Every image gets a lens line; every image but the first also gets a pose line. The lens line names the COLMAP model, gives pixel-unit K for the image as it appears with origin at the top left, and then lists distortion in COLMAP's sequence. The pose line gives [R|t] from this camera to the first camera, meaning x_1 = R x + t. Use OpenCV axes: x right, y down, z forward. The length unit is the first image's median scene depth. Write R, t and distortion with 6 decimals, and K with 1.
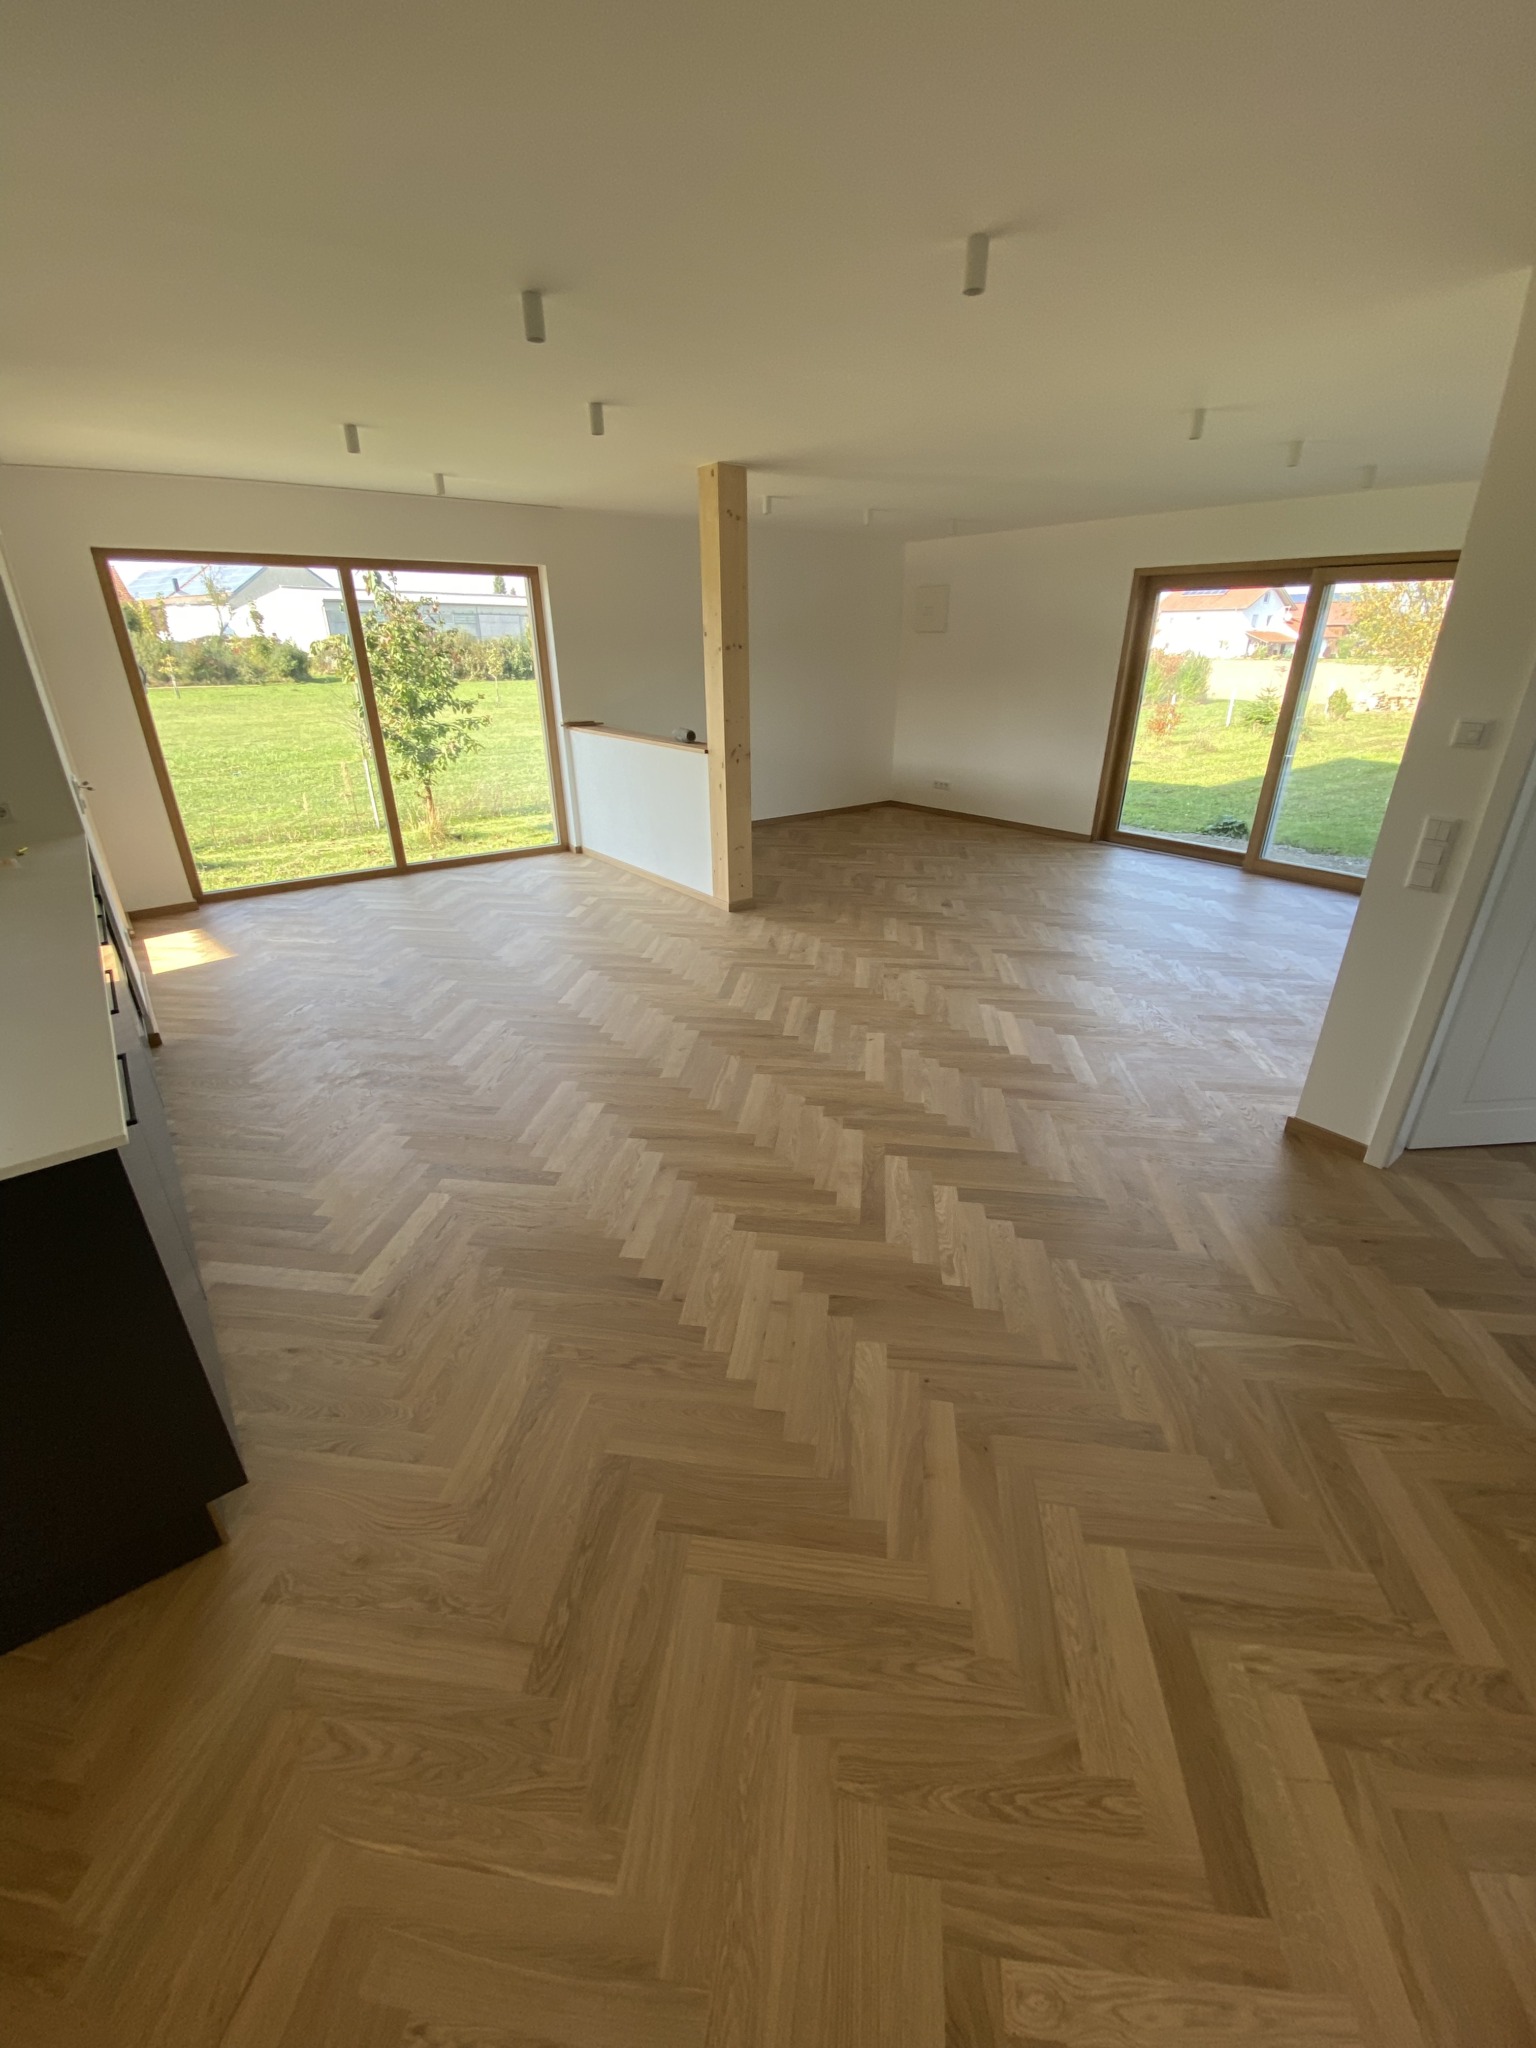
lens RADIAL K [[822.8, 0, 772.4], [0, 822.8, 1025.3], [0, 0, 1]] dist [0.036640, -0.030823]
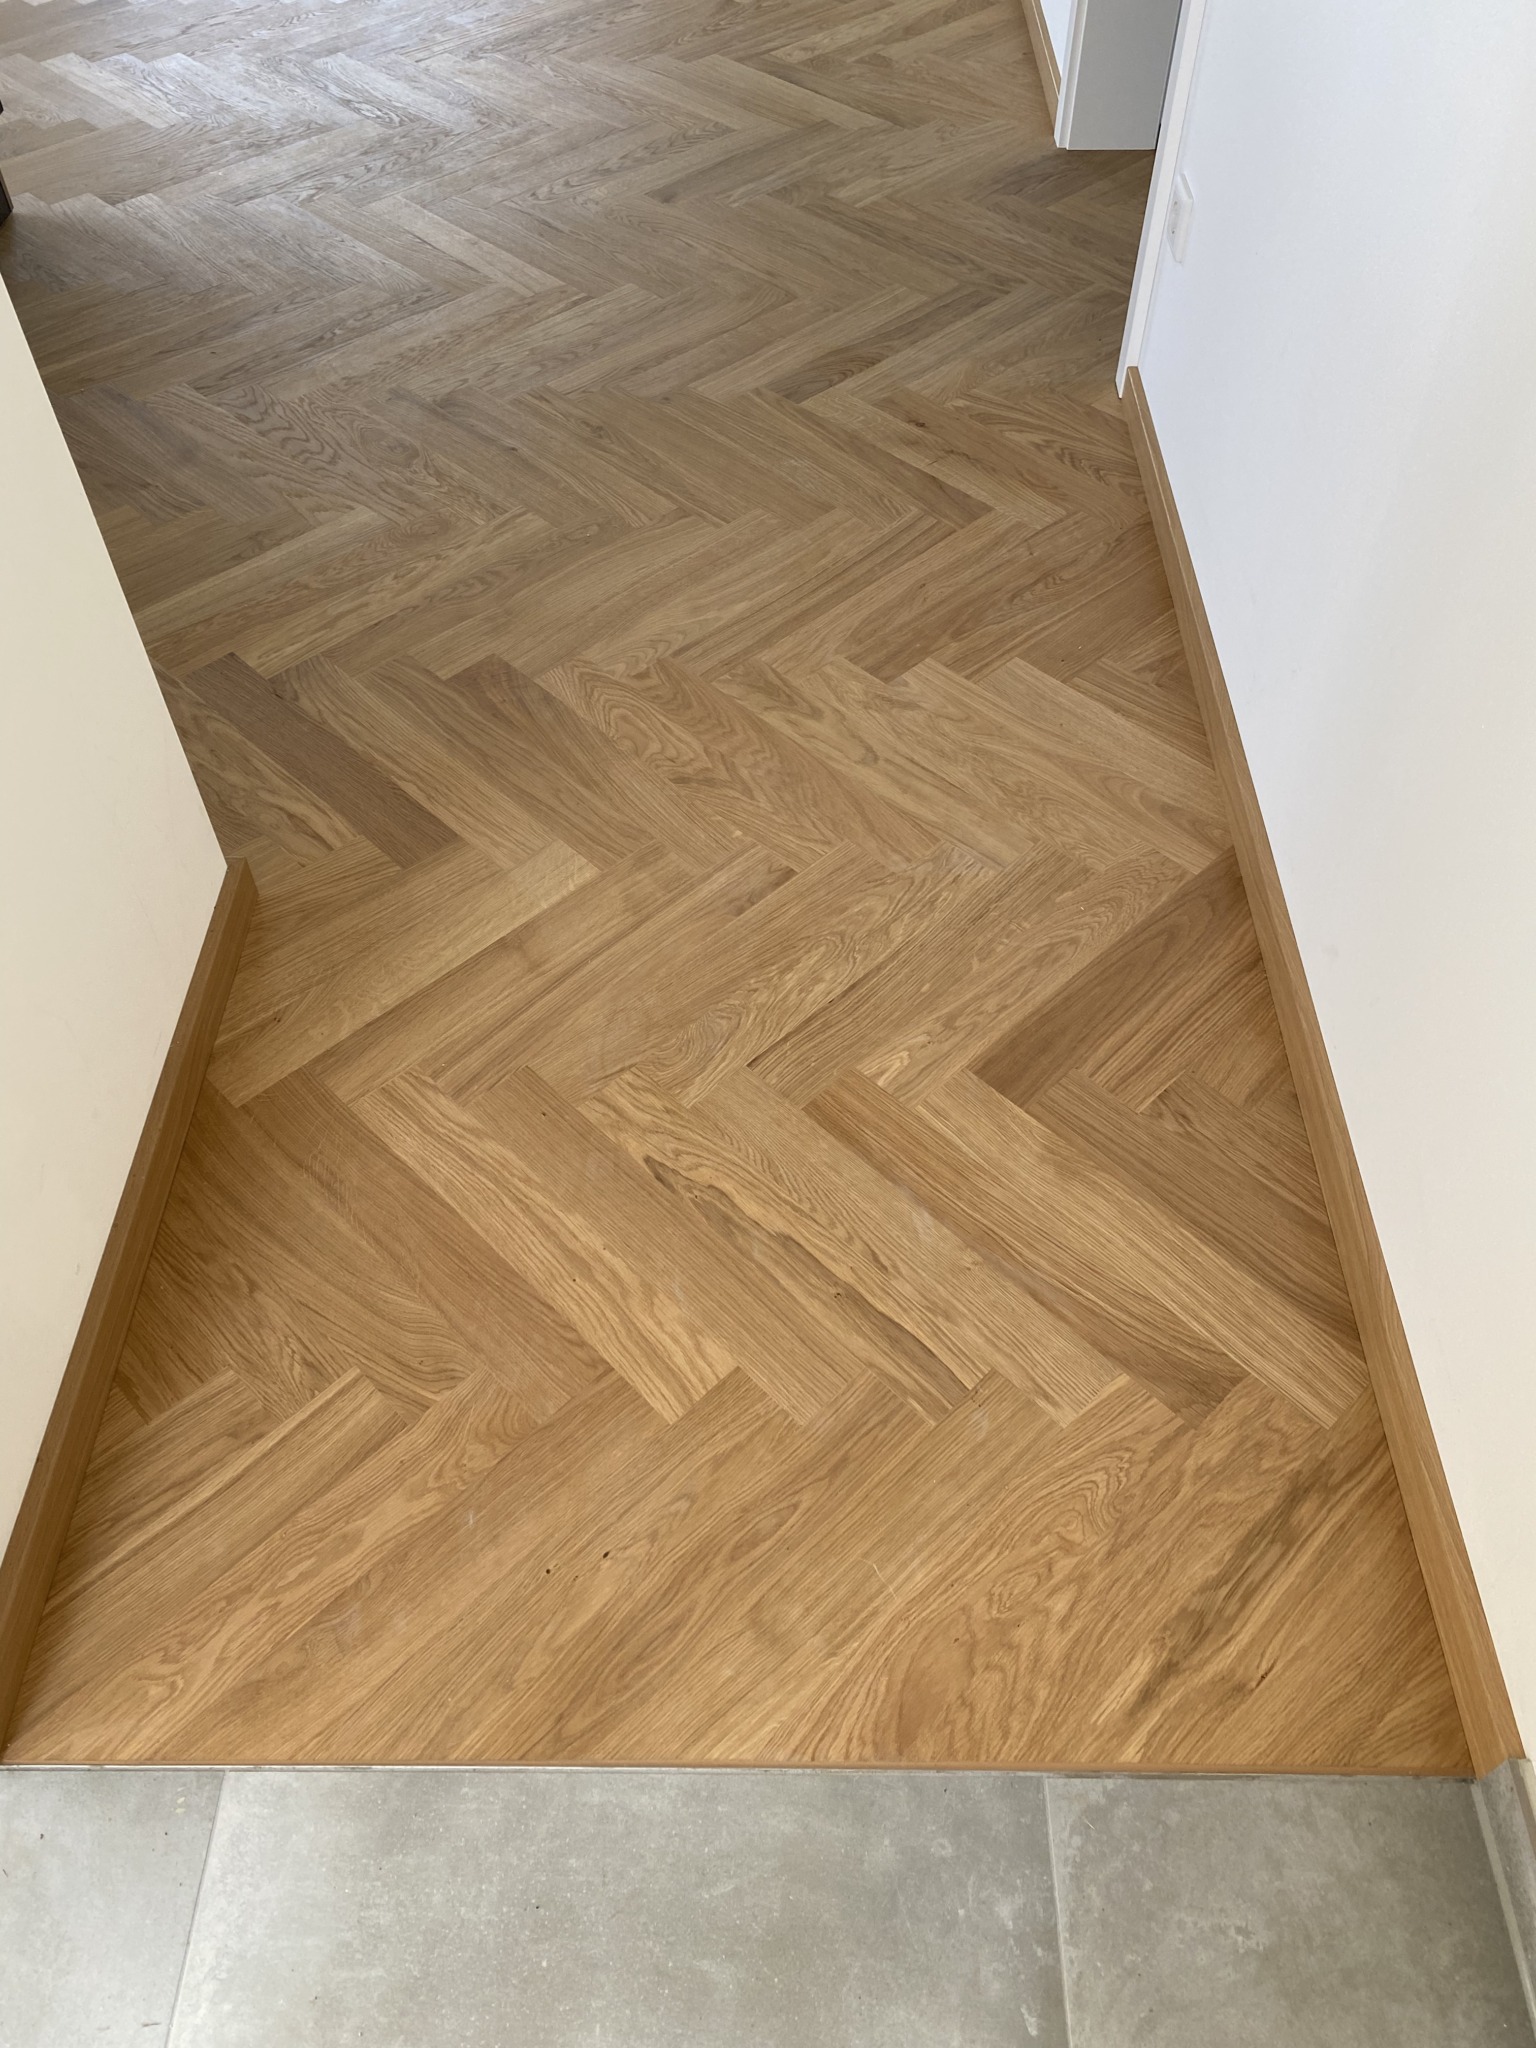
lens RADIAL K [[1555.1, 0, 773.8], [0, 1555.1, 1010.5], [0, 0, 1]] dist [0.053301, -0.042655]
pose [[0.622168, -0.604788, 0.497130, -0.538479], [0.331479, 0.778774, 0.532572, 0.235477], [-0.709245, -0.166561, 0.685002, -0.311624]]
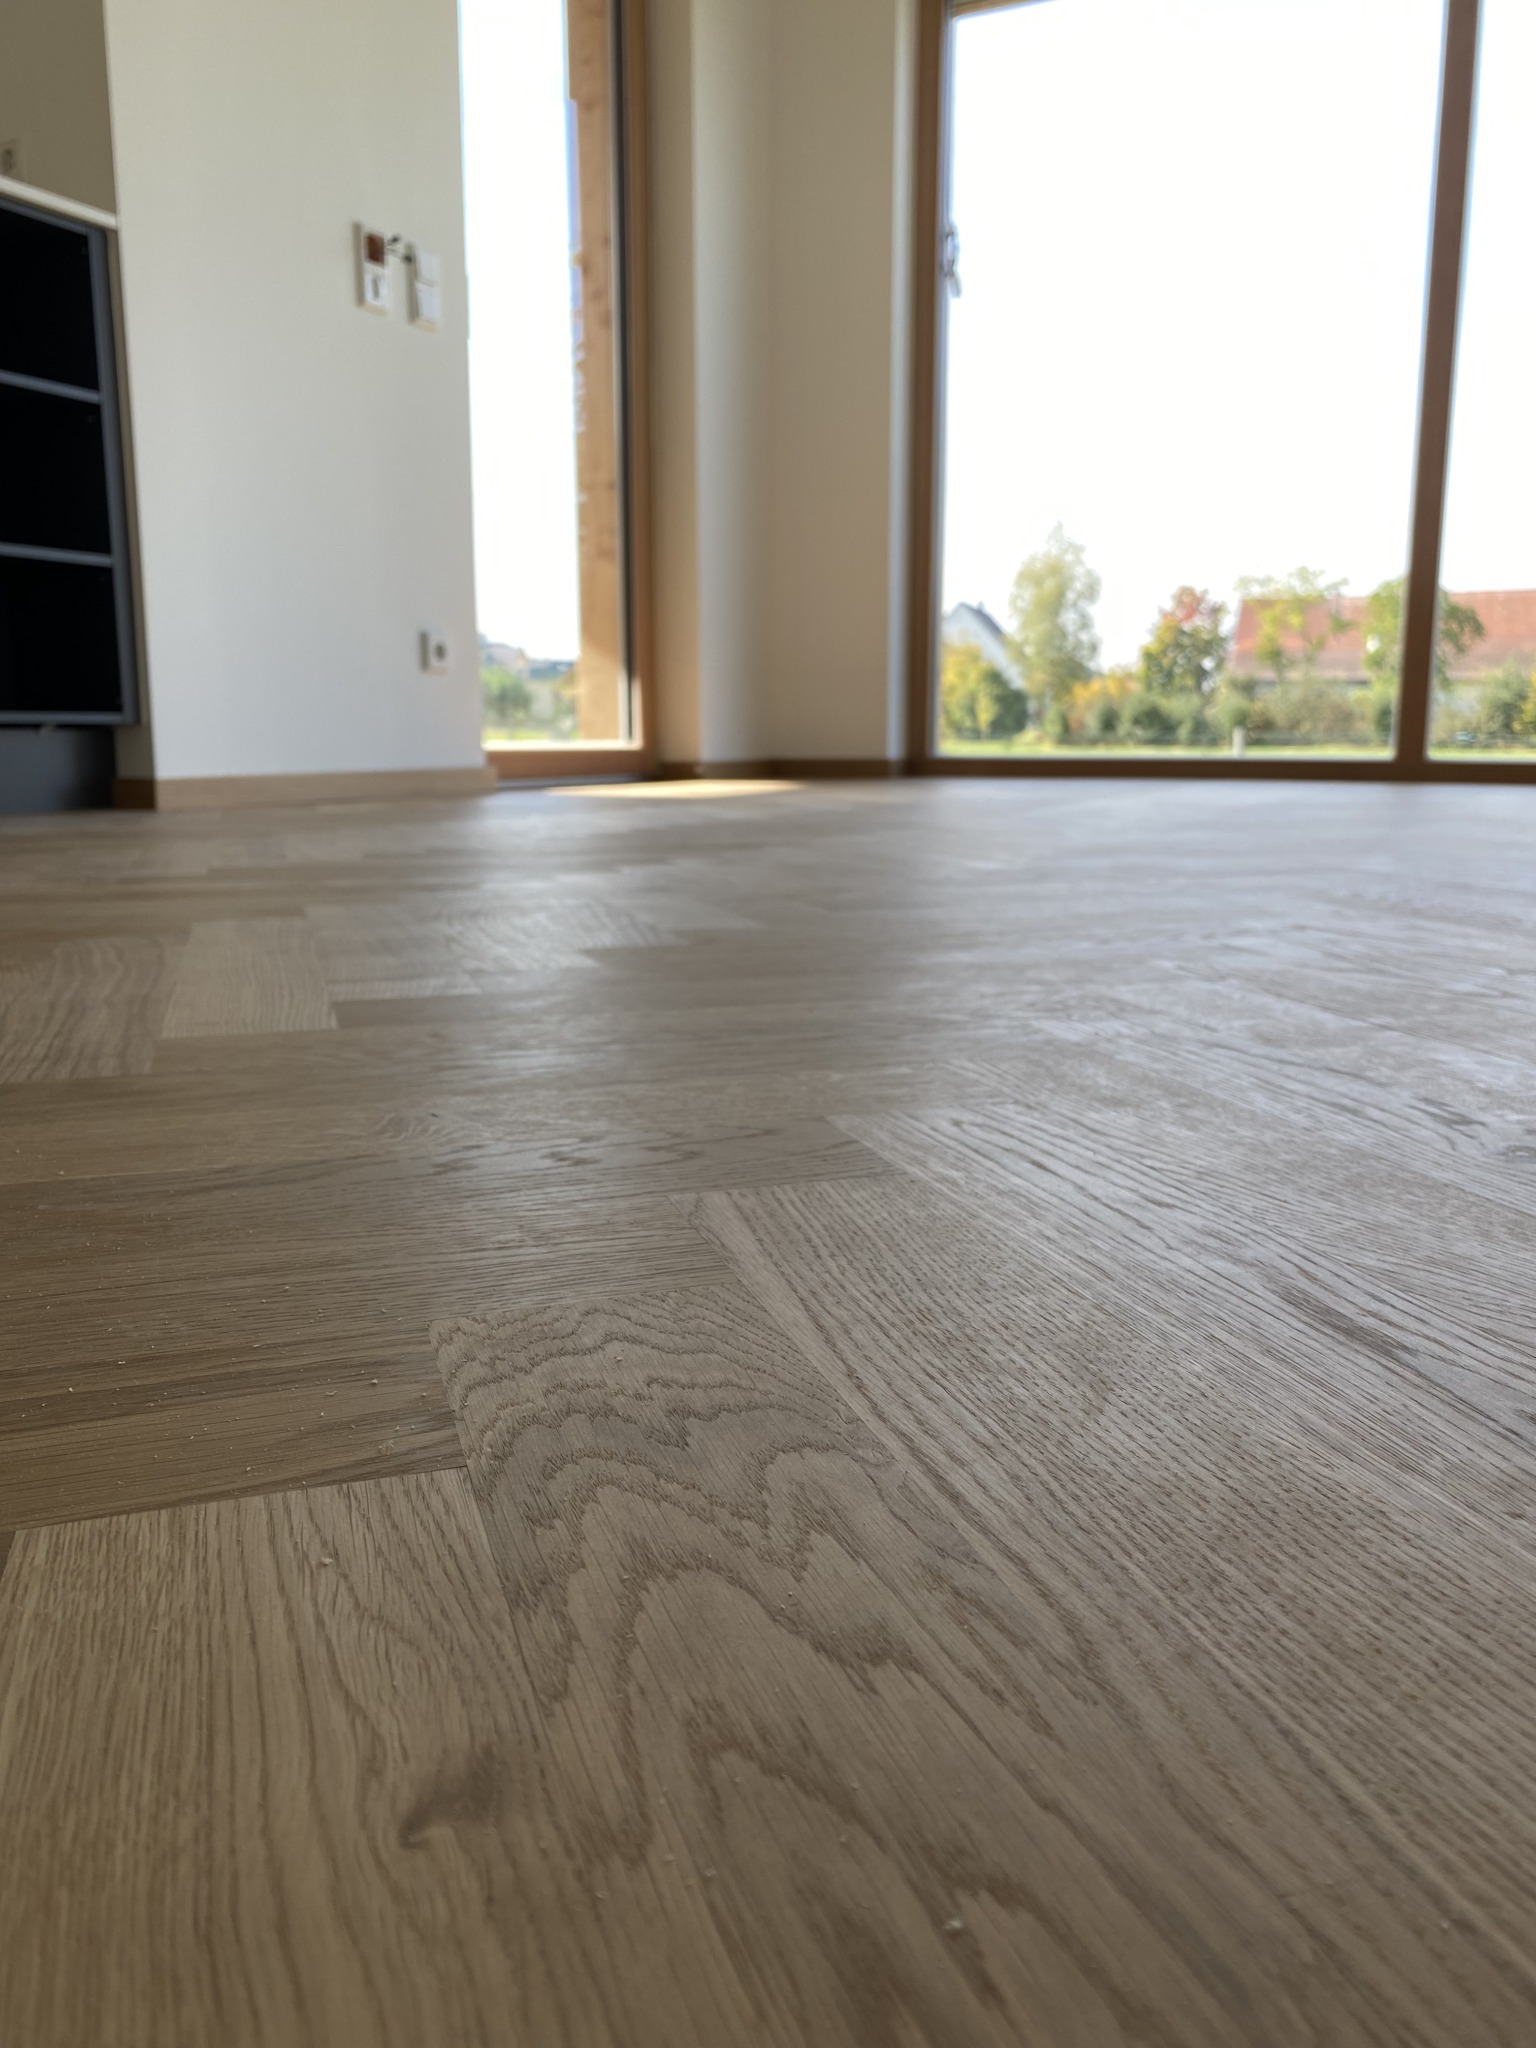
lens RADIAL K [[1584.3, 0, 763.9], [0, 1584.3, 1016.4], [0, 0, 1]] dist [0.007944, -0.010174]
pose [[0.418628, 0.163844, -0.893256, 0.031621], [-0.383295, 0.923569, -0.010229, 0.009380], [0.823308, 0.346662, 0.449432, 0.755065]]
